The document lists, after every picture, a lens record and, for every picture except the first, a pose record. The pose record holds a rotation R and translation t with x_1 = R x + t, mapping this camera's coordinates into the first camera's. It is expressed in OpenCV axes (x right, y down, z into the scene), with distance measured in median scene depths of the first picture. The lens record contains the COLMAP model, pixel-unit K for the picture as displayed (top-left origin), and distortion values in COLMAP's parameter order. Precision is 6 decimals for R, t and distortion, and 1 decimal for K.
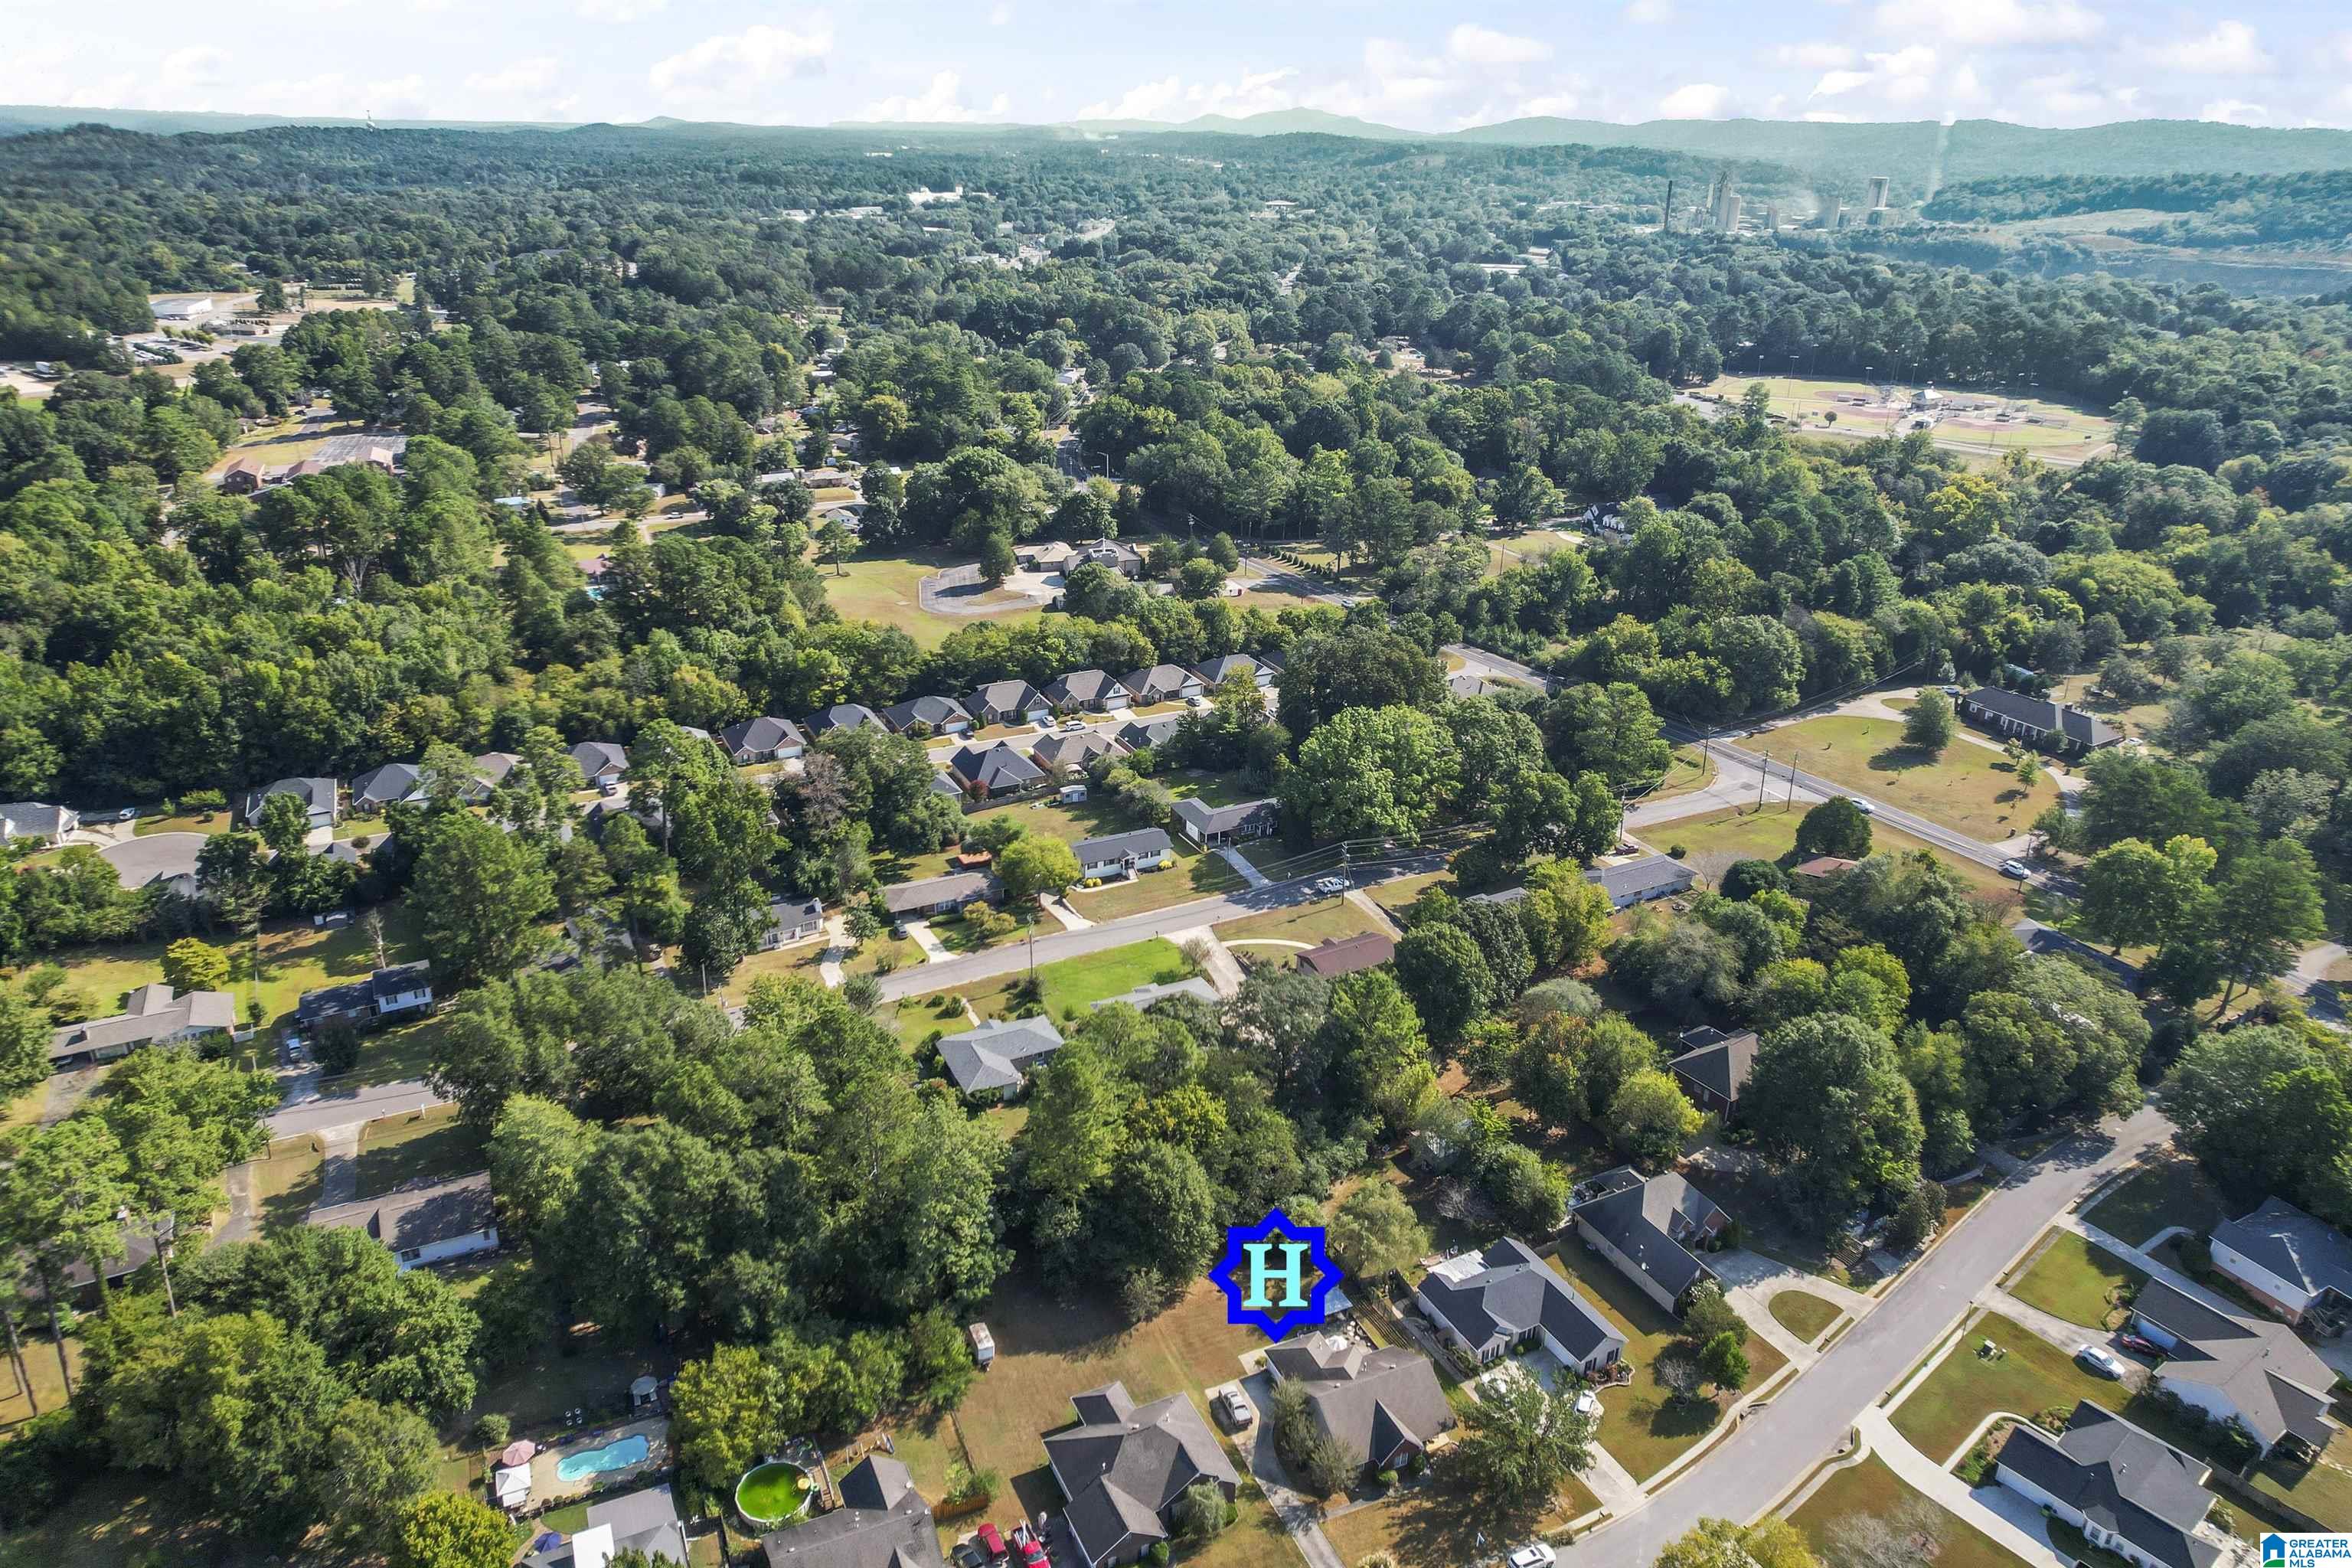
lens RADIAL K [[1501.9, 0, 1140.8], [0, 1501.9, 780.0], [0, 0, 1]] dist [-0.073210, 0.062701]
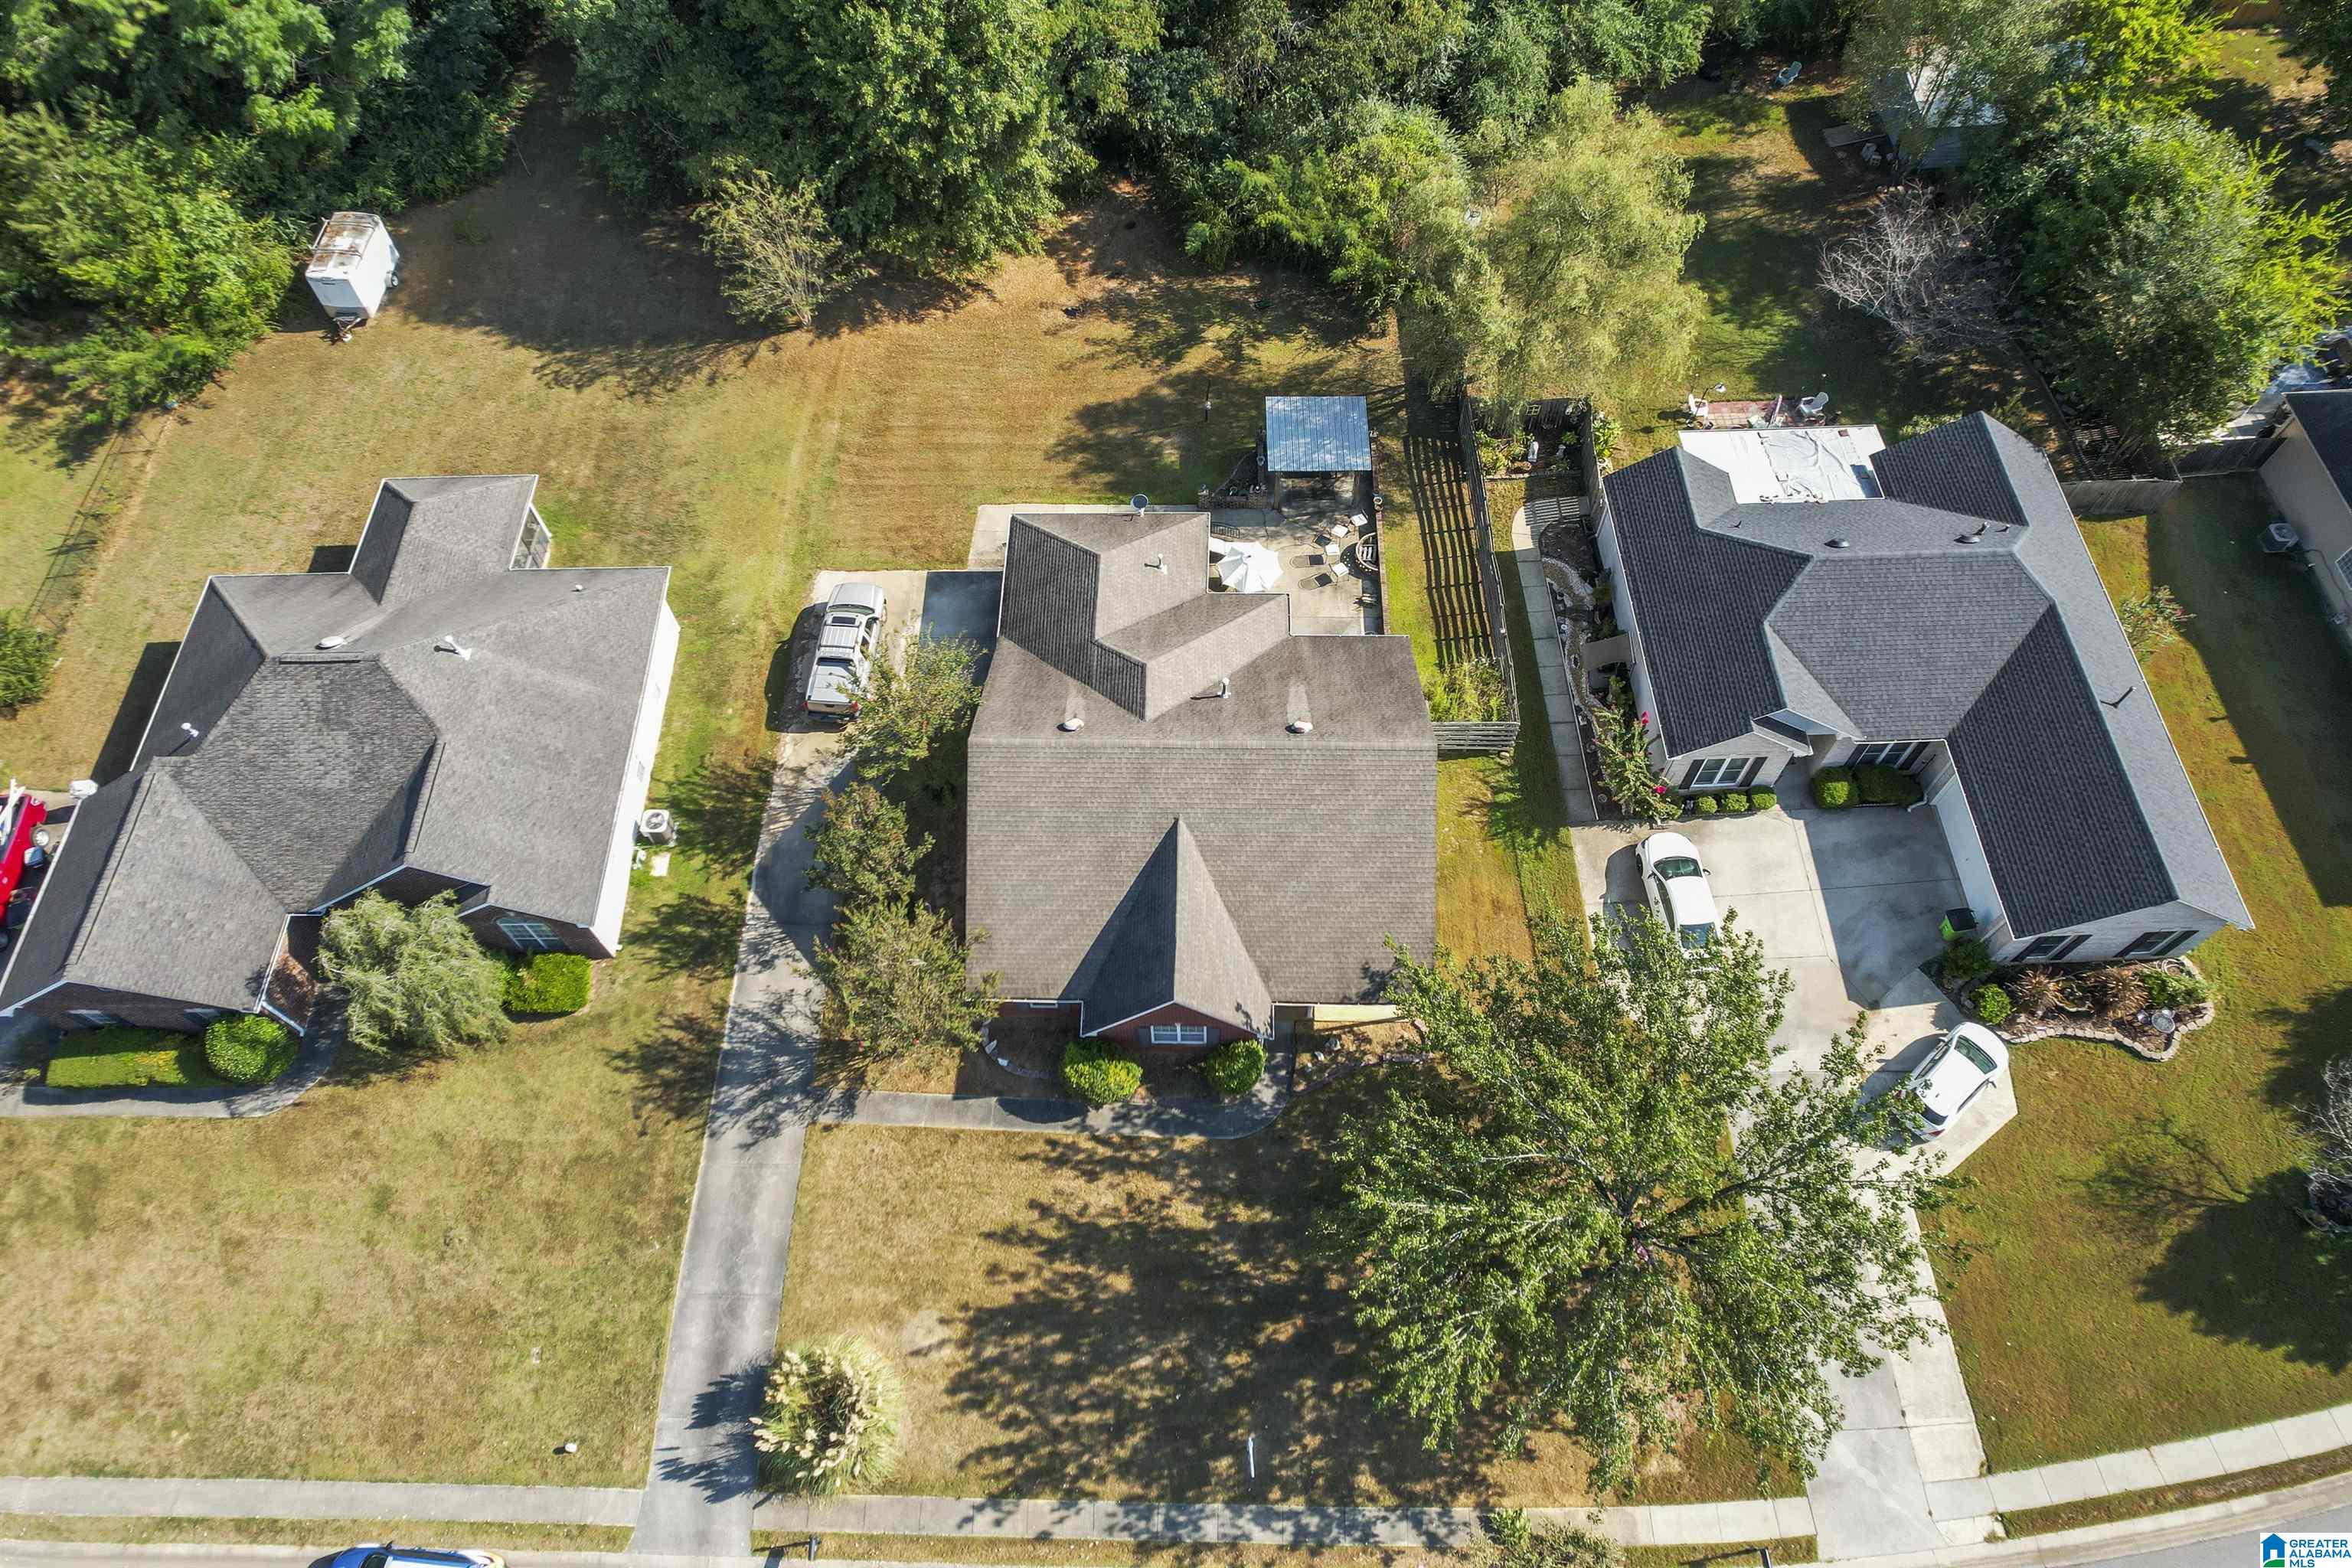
lens RADIAL K [[1501.9, 0, 1140.8], [0, 1501.9, 780.0], [0, 0, 1]] dist [-0.073210, 0.062701]
pose [[0.912910, 0.346177, -0.216232, 0.194093], [-0.140683, 0.764184, 0.629469, 0.219505], [0.383149, -0.544229, 0.746332, 0.734579]]
